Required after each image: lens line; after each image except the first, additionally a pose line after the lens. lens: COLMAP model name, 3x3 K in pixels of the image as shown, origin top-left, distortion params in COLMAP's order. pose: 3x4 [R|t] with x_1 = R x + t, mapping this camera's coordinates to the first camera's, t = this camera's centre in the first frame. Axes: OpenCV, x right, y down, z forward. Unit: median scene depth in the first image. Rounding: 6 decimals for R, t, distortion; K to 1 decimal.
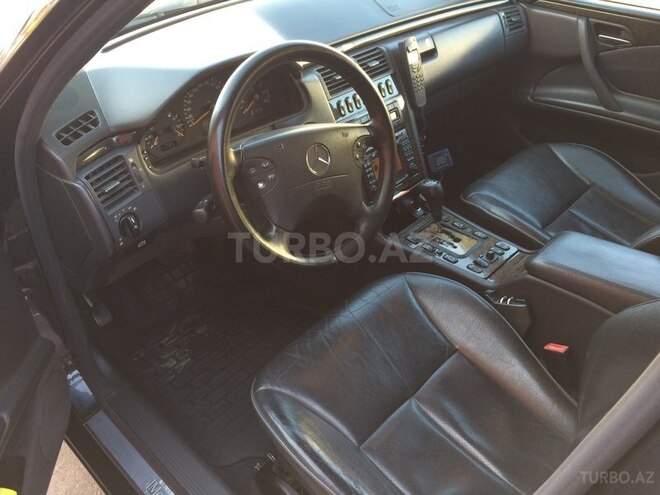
lens RADIAL K [[566.6, 0, 330.0], [0, 566.6, 247.5], [0, 0, 1]] dist [0.078625, -0.130740]
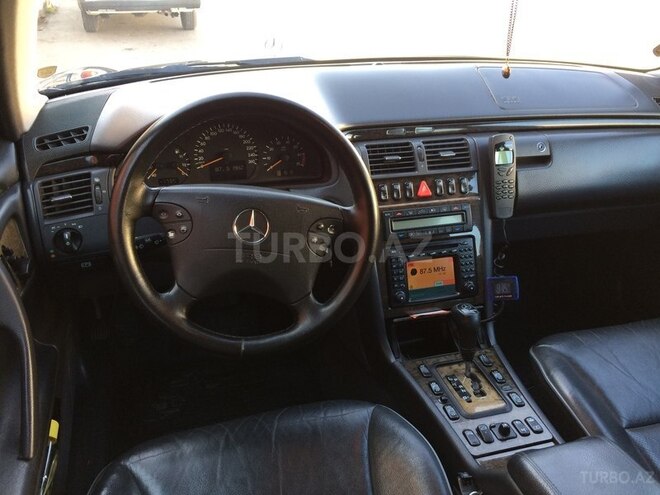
lens RADIAL K [[566.6, 0, 330.0], [0, 566.6, 247.5], [0, 0, 1]] dist [0.078625, -0.130740]
pose [[0.863969, 0.267854, -0.426394, 0.392750], [-0.329586, 0.941006, -0.076689, -0.086660], [0.380698, 0.206790, 0.901281, 0.249015]]
